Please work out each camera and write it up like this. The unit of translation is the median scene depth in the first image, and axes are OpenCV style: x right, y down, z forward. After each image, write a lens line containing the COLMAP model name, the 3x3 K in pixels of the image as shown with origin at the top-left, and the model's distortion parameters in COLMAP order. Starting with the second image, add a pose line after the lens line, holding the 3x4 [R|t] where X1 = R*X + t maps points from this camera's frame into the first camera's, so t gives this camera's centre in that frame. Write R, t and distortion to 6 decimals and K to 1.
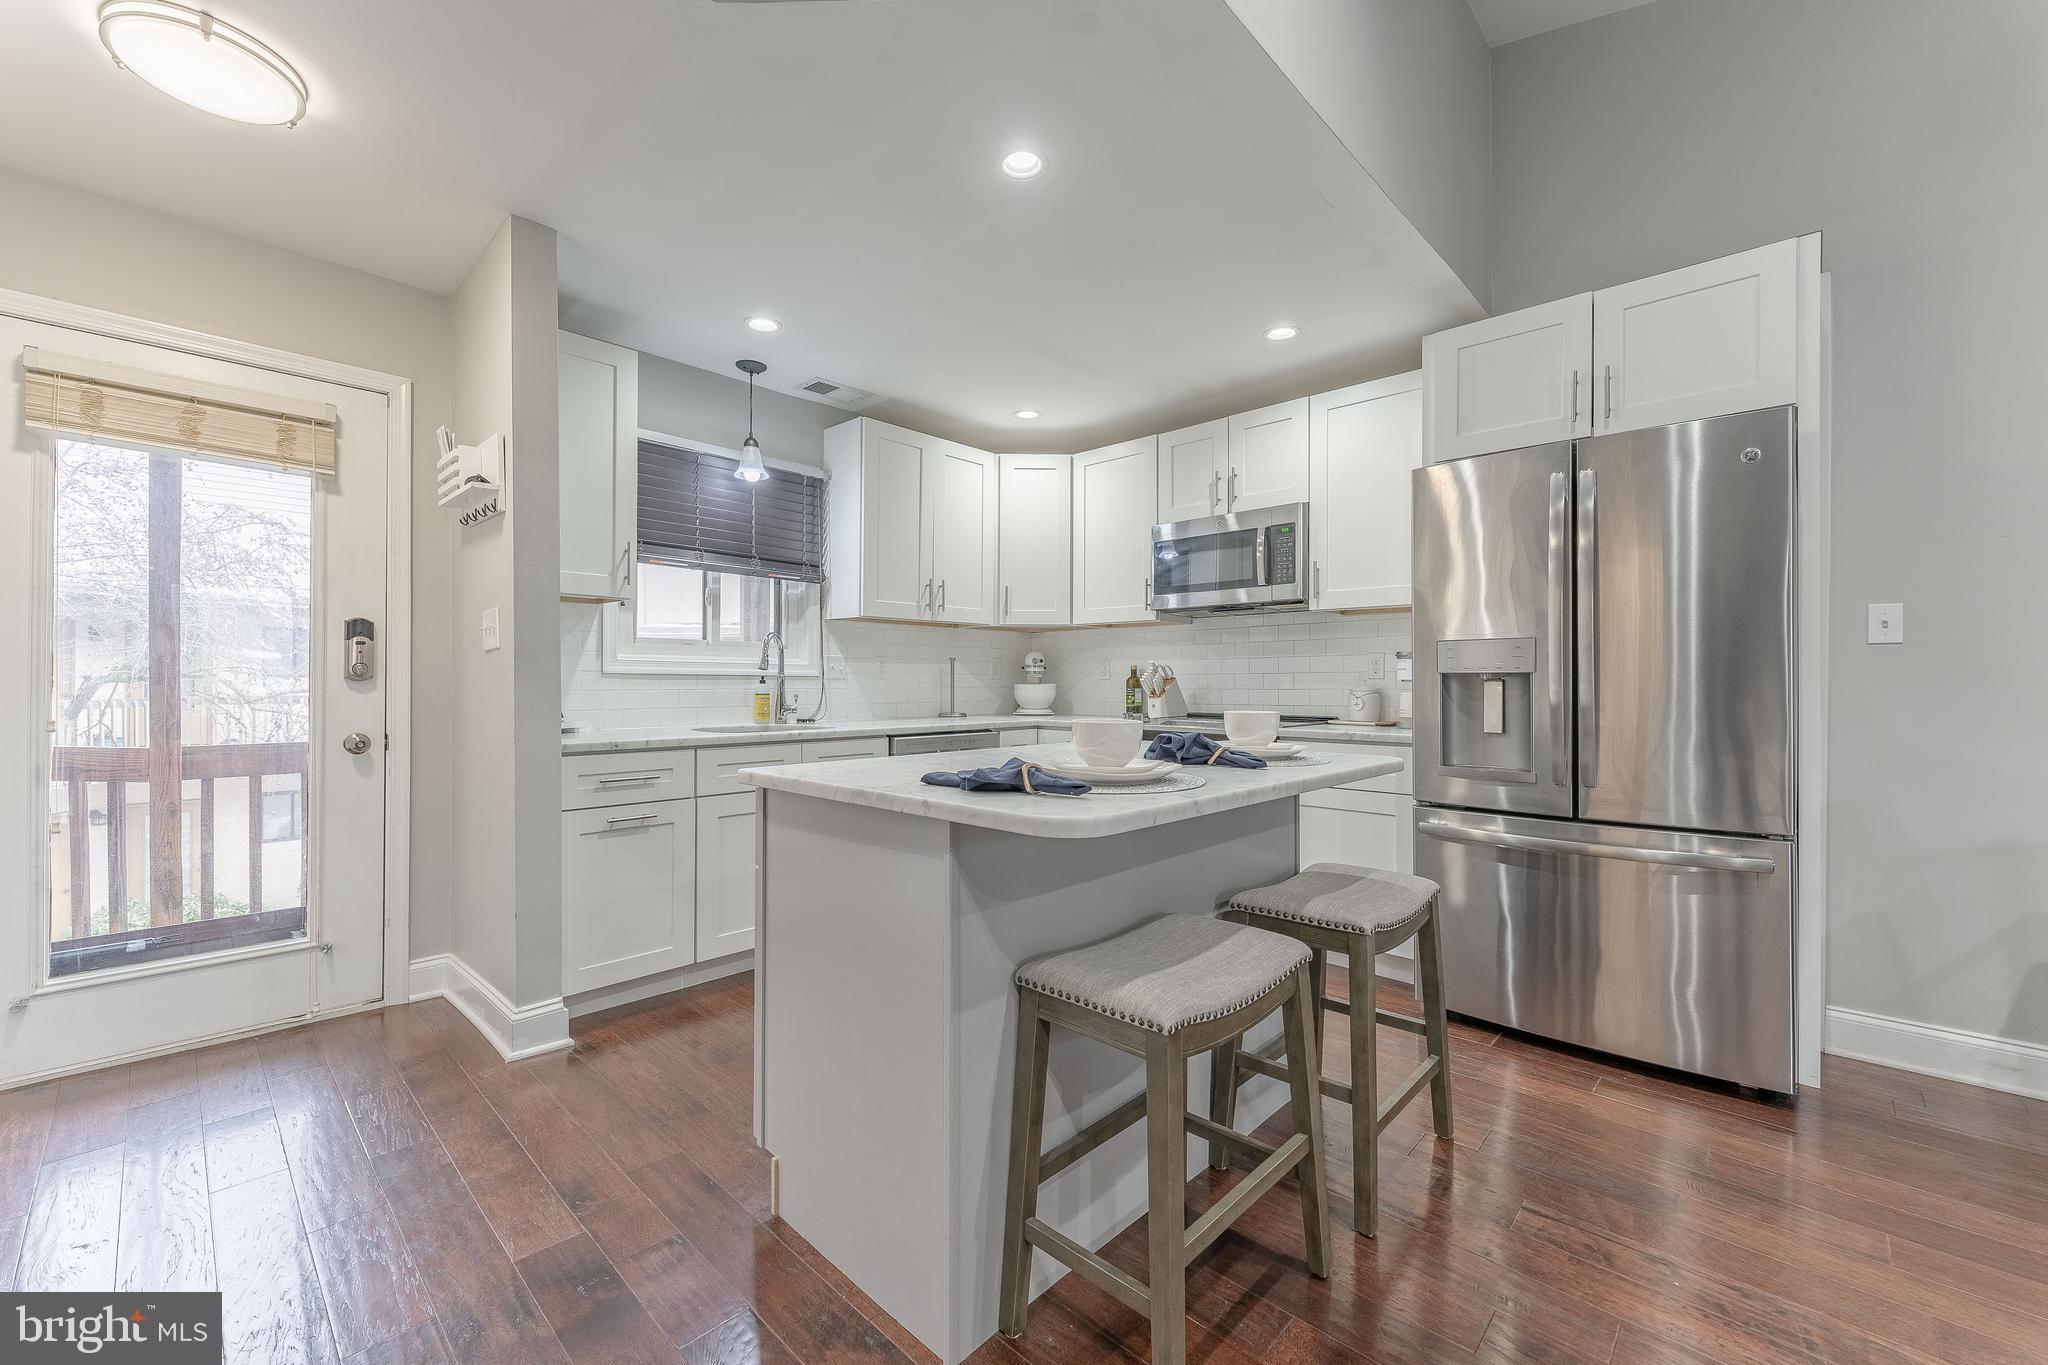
lens RADIAL K [[819.2, 0, 1020.0], [0, 819.2, 663.3], [0, 0, 1]] dist [-0.002585, 0.001016]
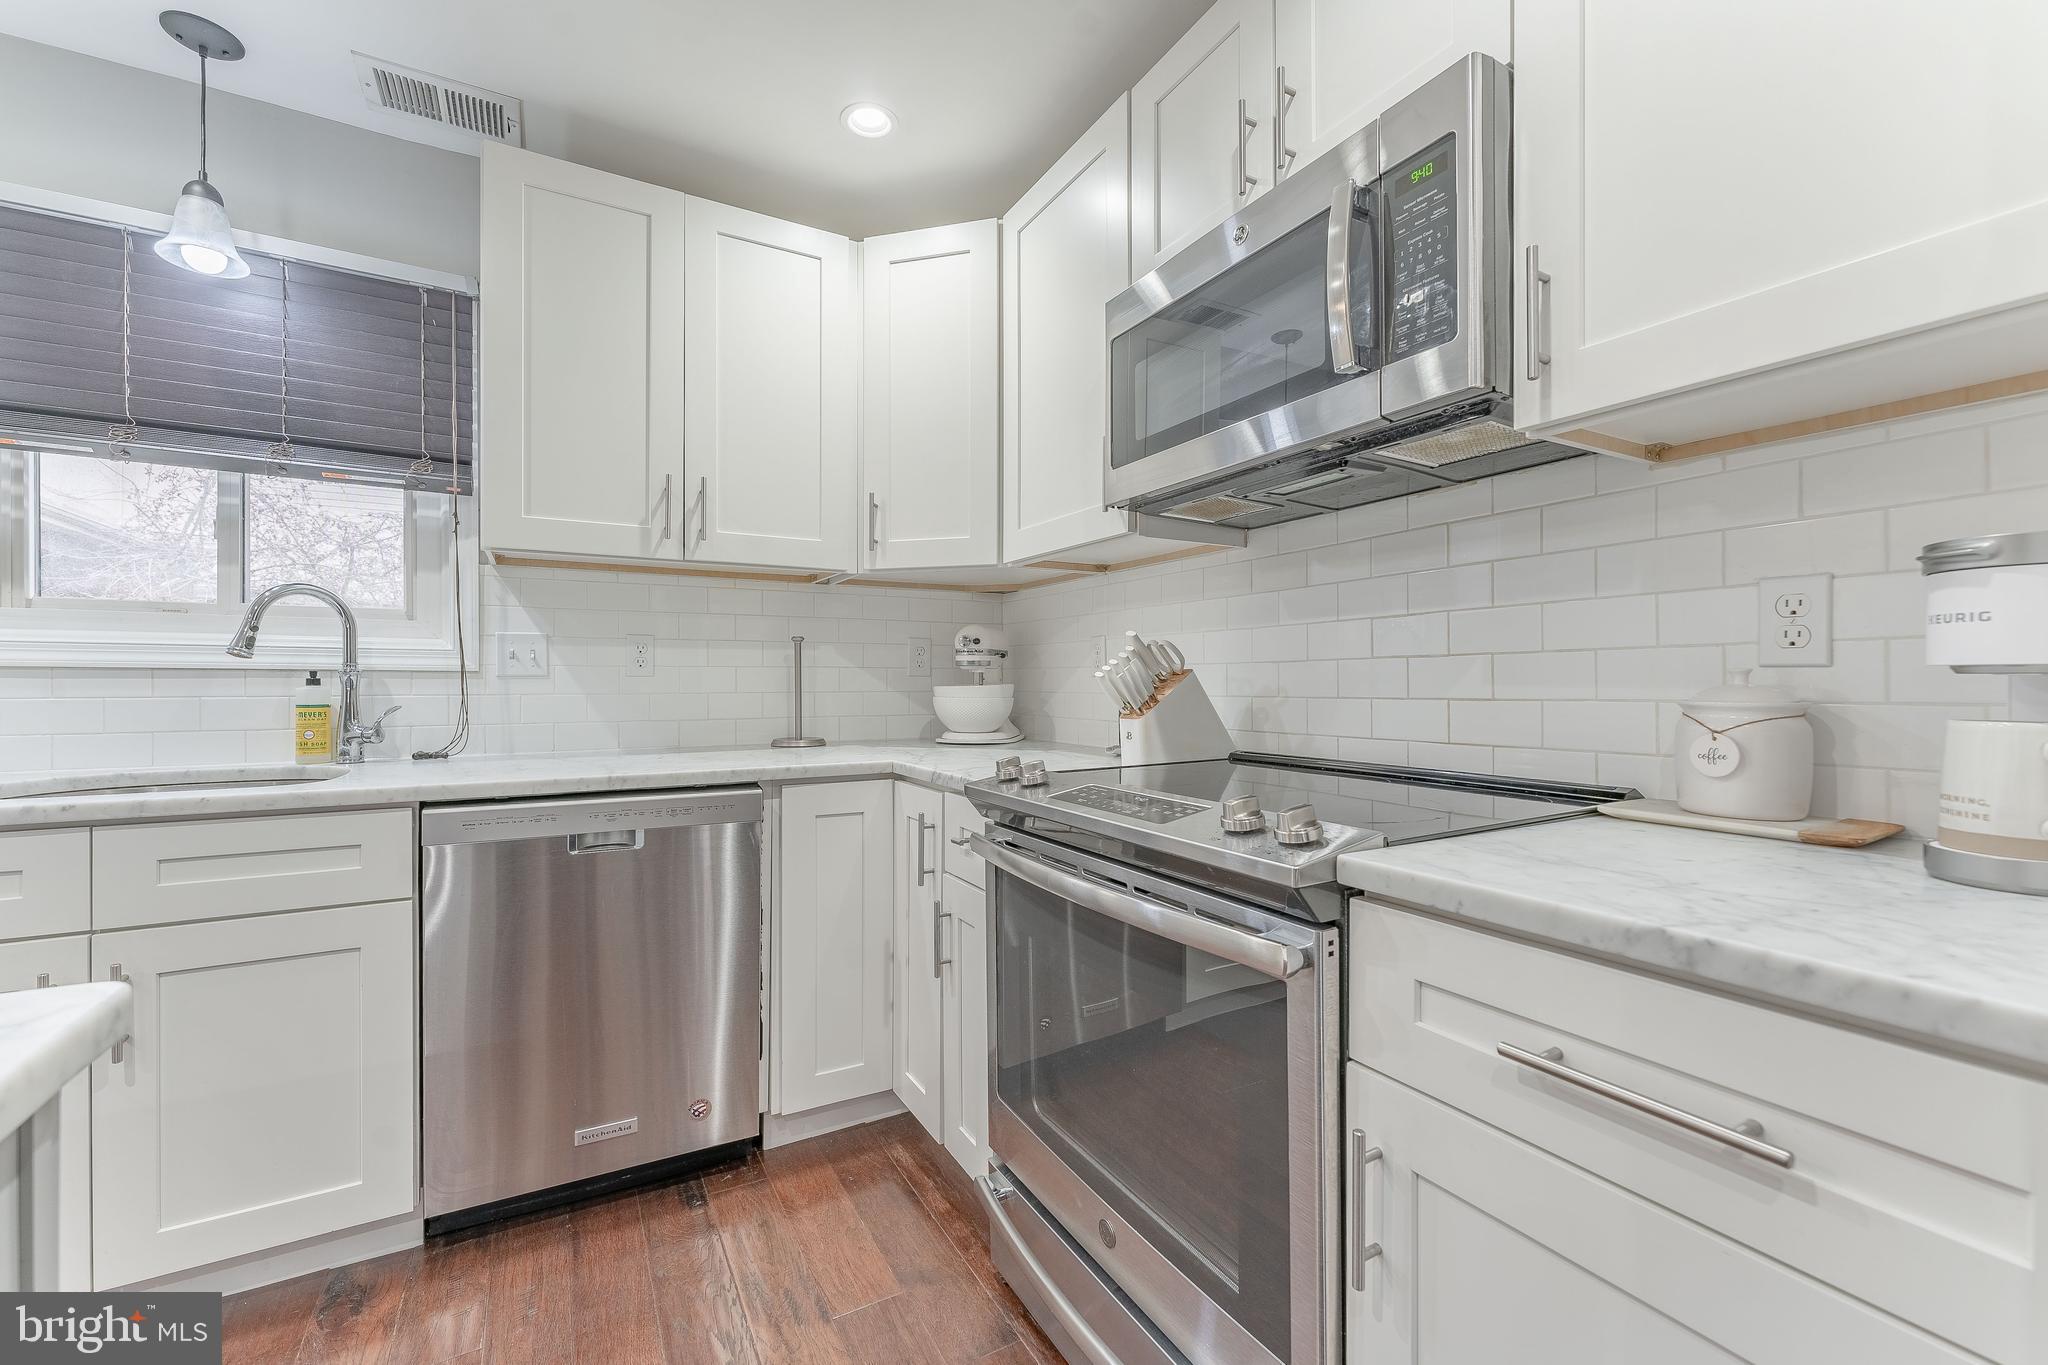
lens RADIAL K [[819.2, 0, 1010.2], [0, 819.2, 680.3], [0, 0, 1]] dist [-0.002585, 0.001016]
pose [[0.955381, -0.004024, -0.295348, 0.251999], [0.009508, 0.999808, 0.017136, 0.016586], [0.295223, -0.019180, 0.955236, 0.627667]]
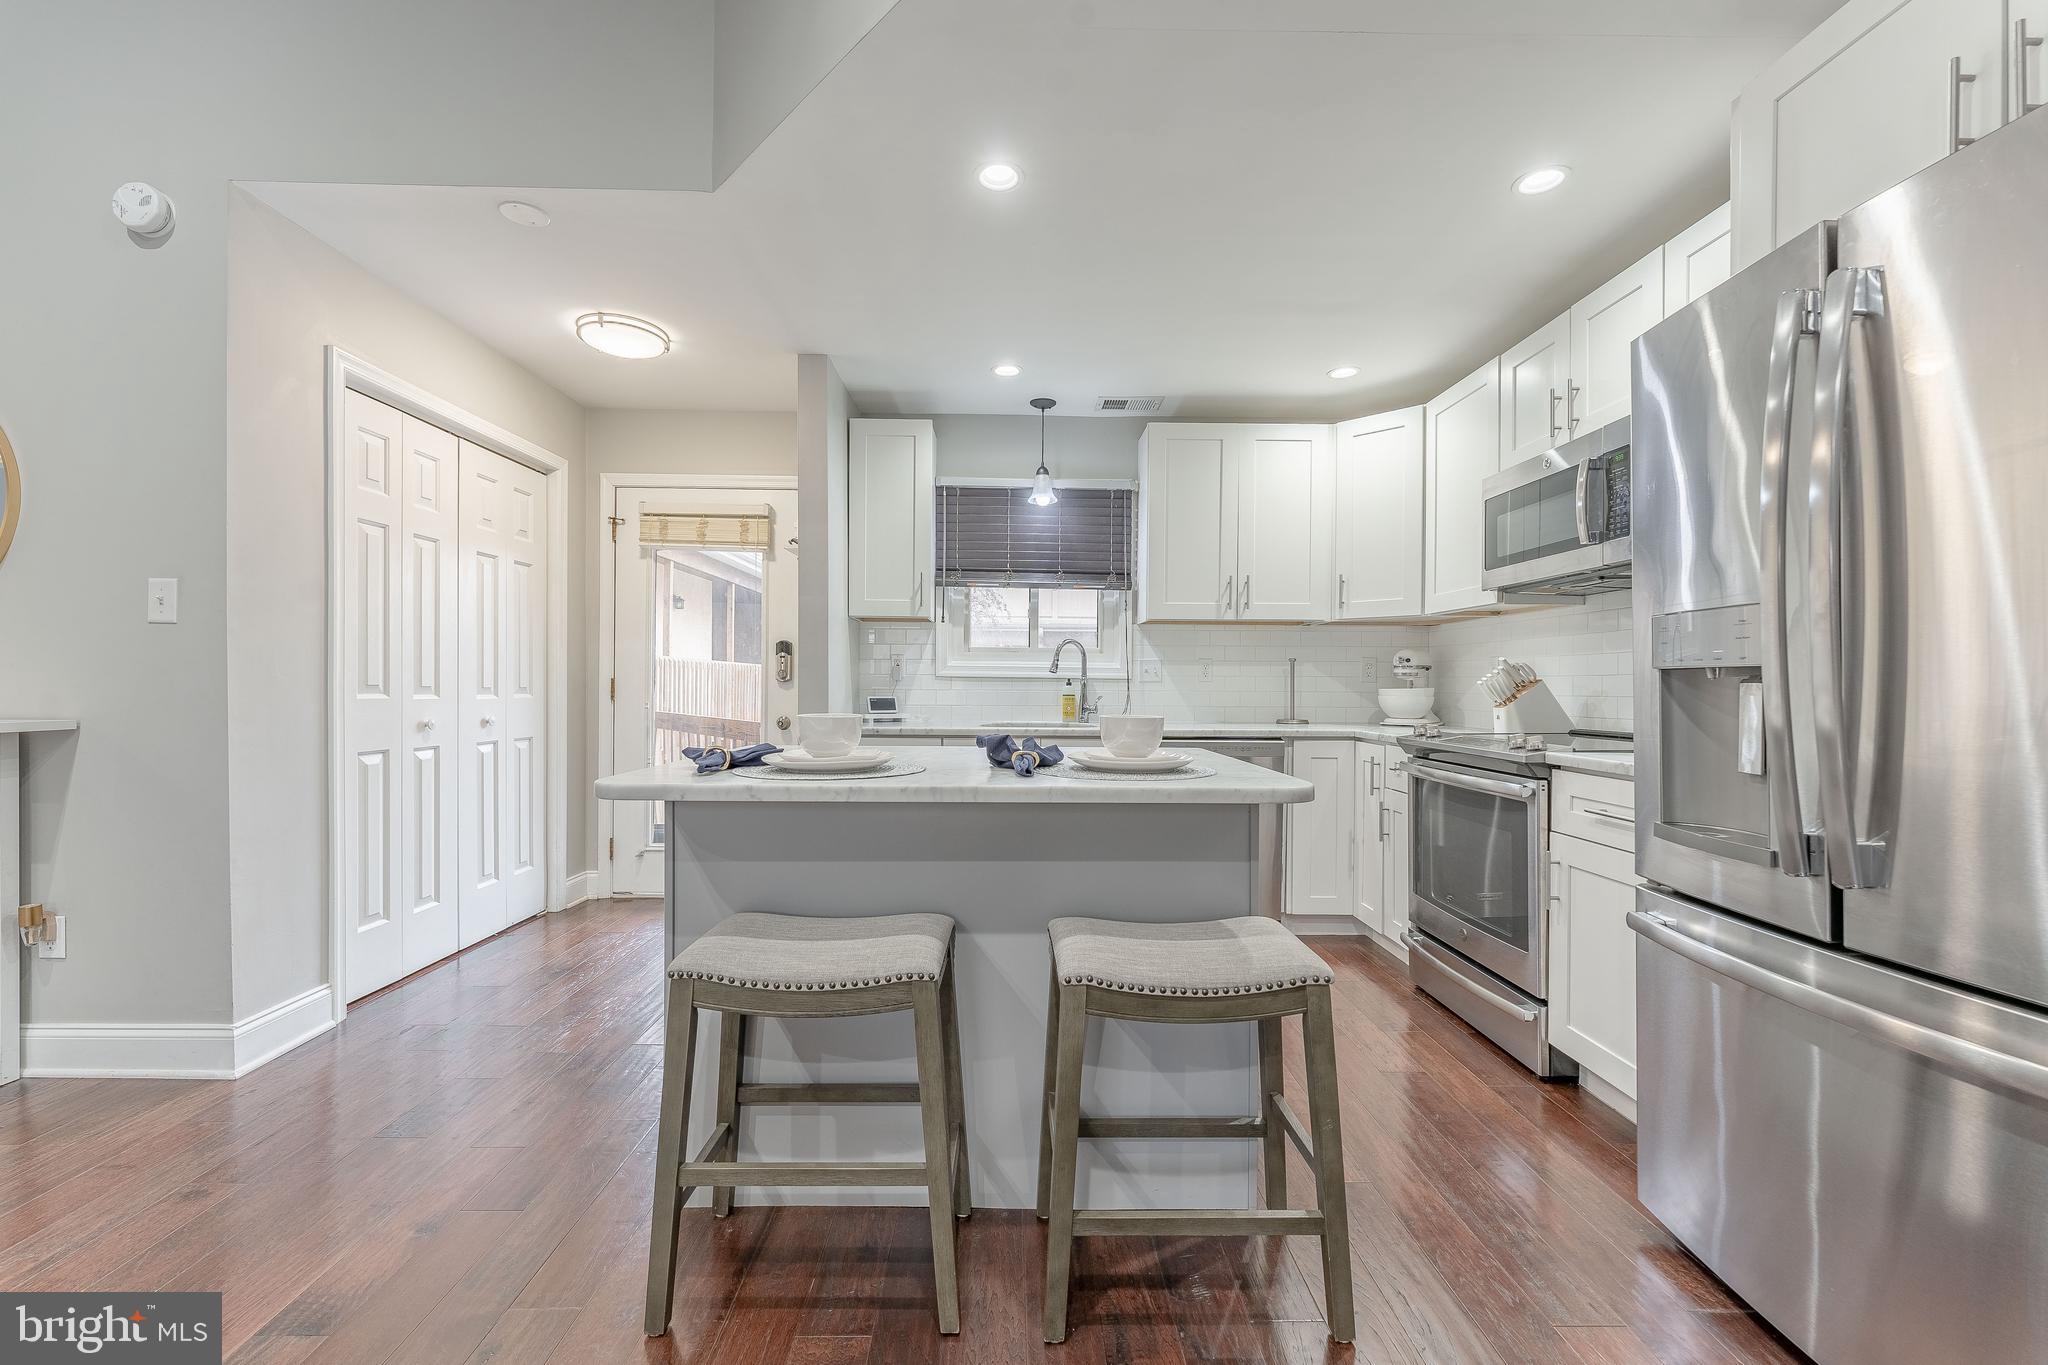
lens RADIAL K [[819.2, 0, 1033.0], [0, 819.2, 685.2], [0, 0, 1]] dist [-0.002585, 0.001016]
pose [[0.704437, 0.002765, -0.709761, 0.433660], [0.009658, 0.999862, 0.013481, 0.008962], [0.709700, -0.016351, 0.704314, 0.178525]]
